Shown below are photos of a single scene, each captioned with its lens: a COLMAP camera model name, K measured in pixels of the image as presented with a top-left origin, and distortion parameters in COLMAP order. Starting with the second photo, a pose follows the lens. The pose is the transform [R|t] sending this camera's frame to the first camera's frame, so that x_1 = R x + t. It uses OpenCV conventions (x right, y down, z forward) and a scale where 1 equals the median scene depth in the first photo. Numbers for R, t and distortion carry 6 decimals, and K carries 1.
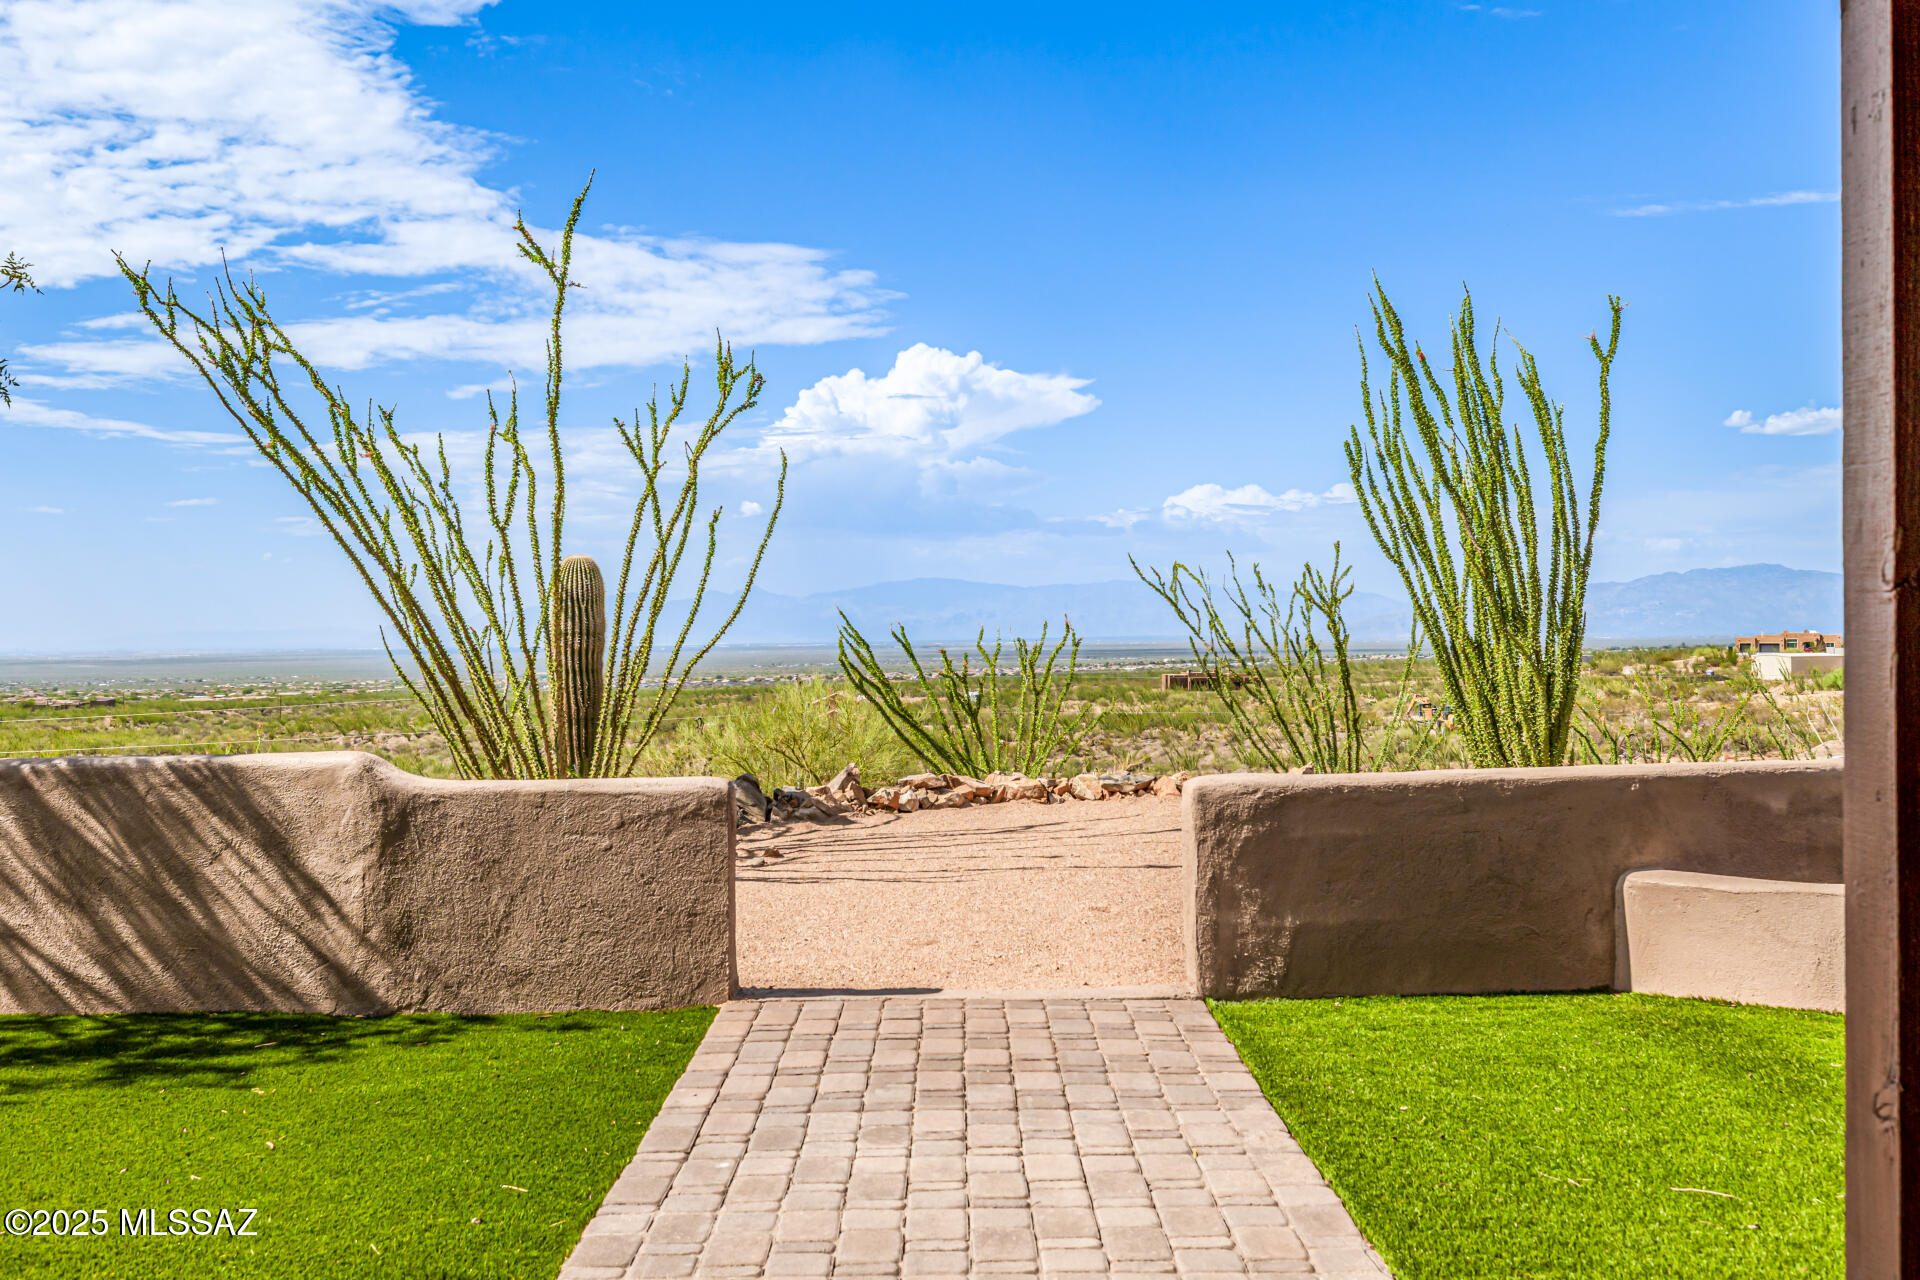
lens RADIAL K [[1931.1, 0, 959.9], [0, 1931.1, 637.7], [0, 0, 1]] dist [-0.000437, 0.000000]
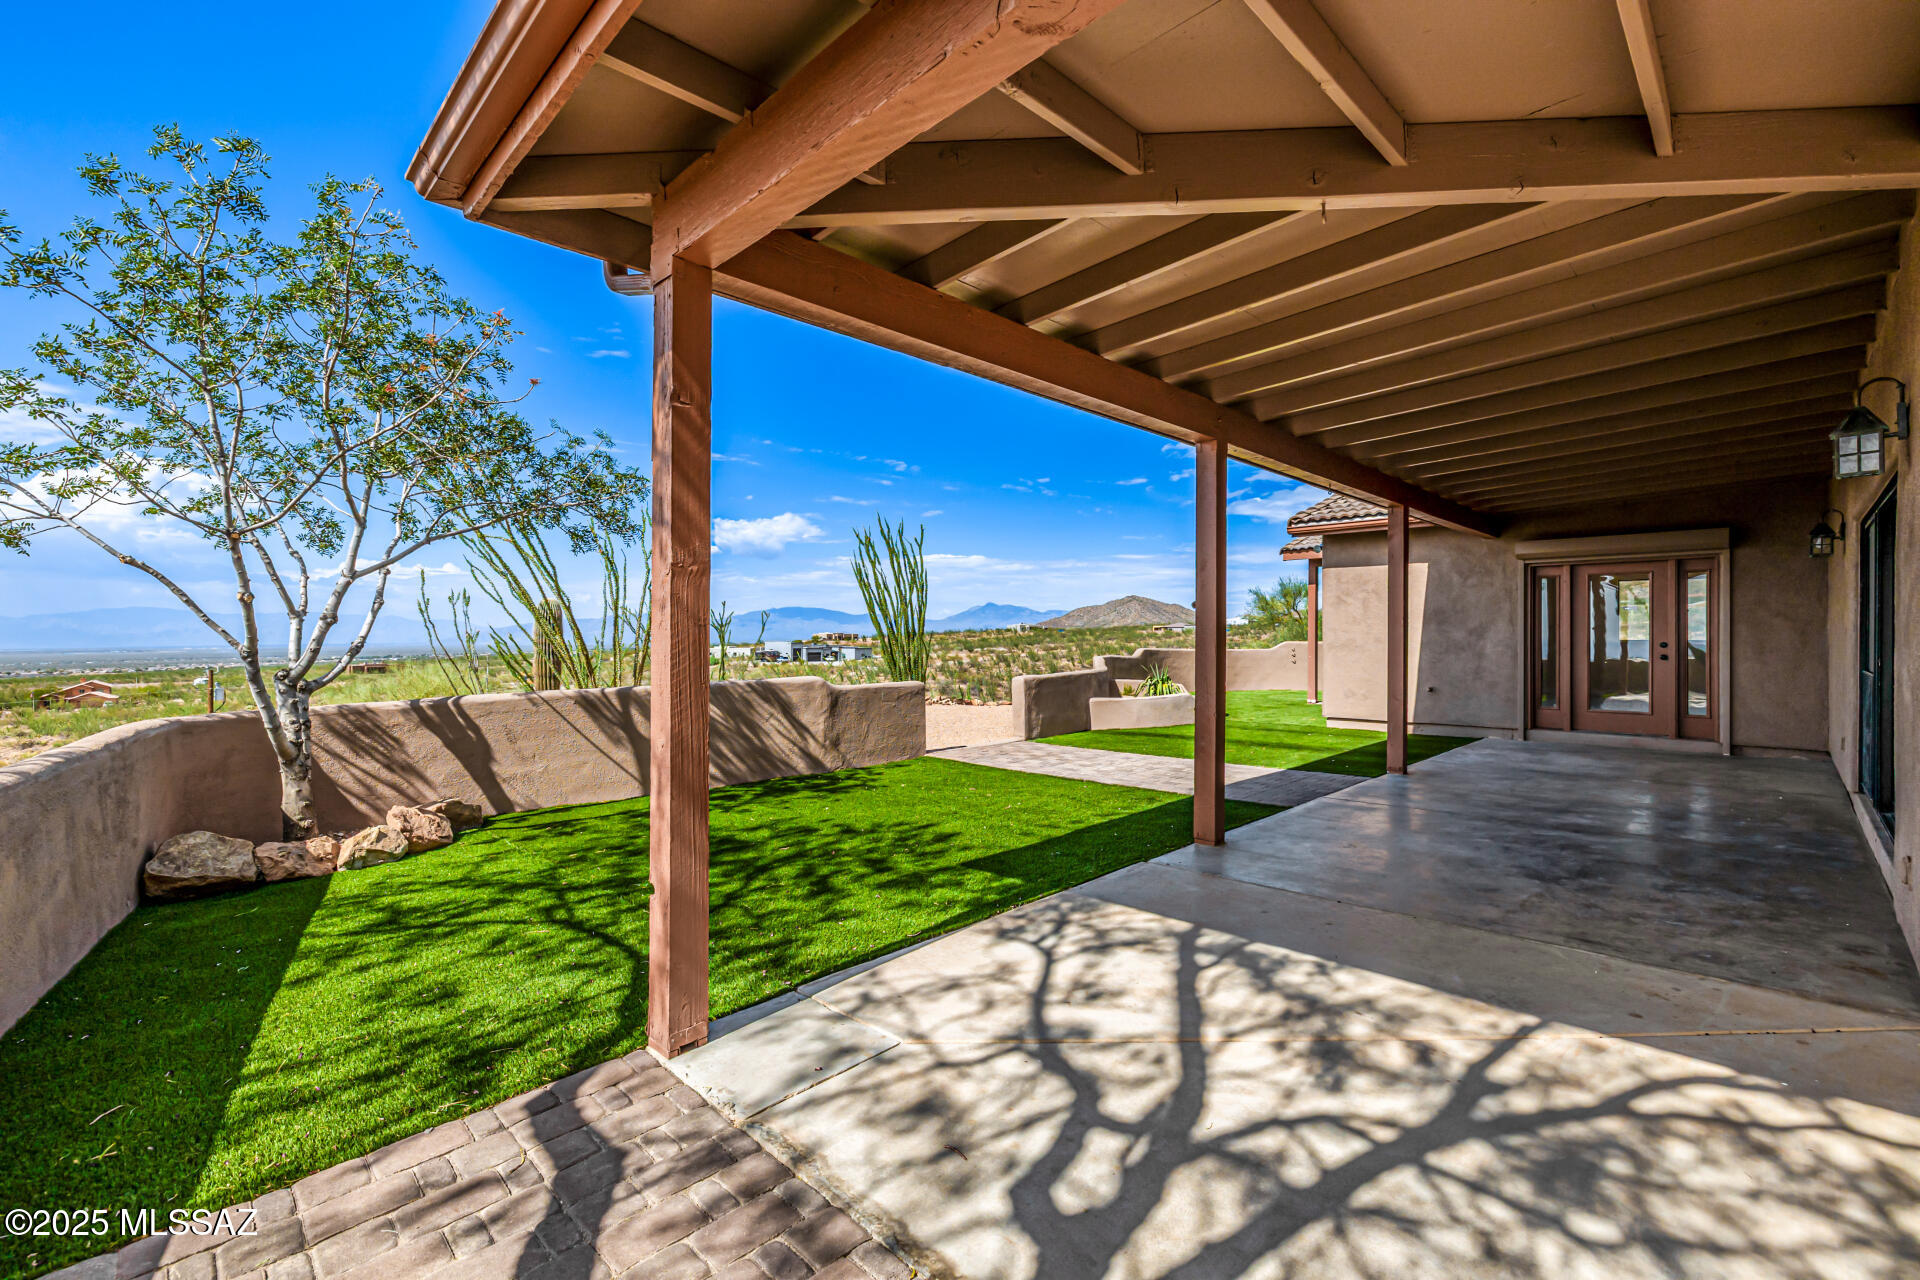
lens RADIAL K [[825.1, 0, 961.0], [0, 825.1, 640.7], [0, 0, 1]] dist [-0.000075, -0.000003]
pose [[0.721037, -0.002467, 0.692892, -0.953413], [0.006431, 0.999974, -0.003132, 0.016336], [-0.692867, 0.006714, 0.721034, 0.048338]]
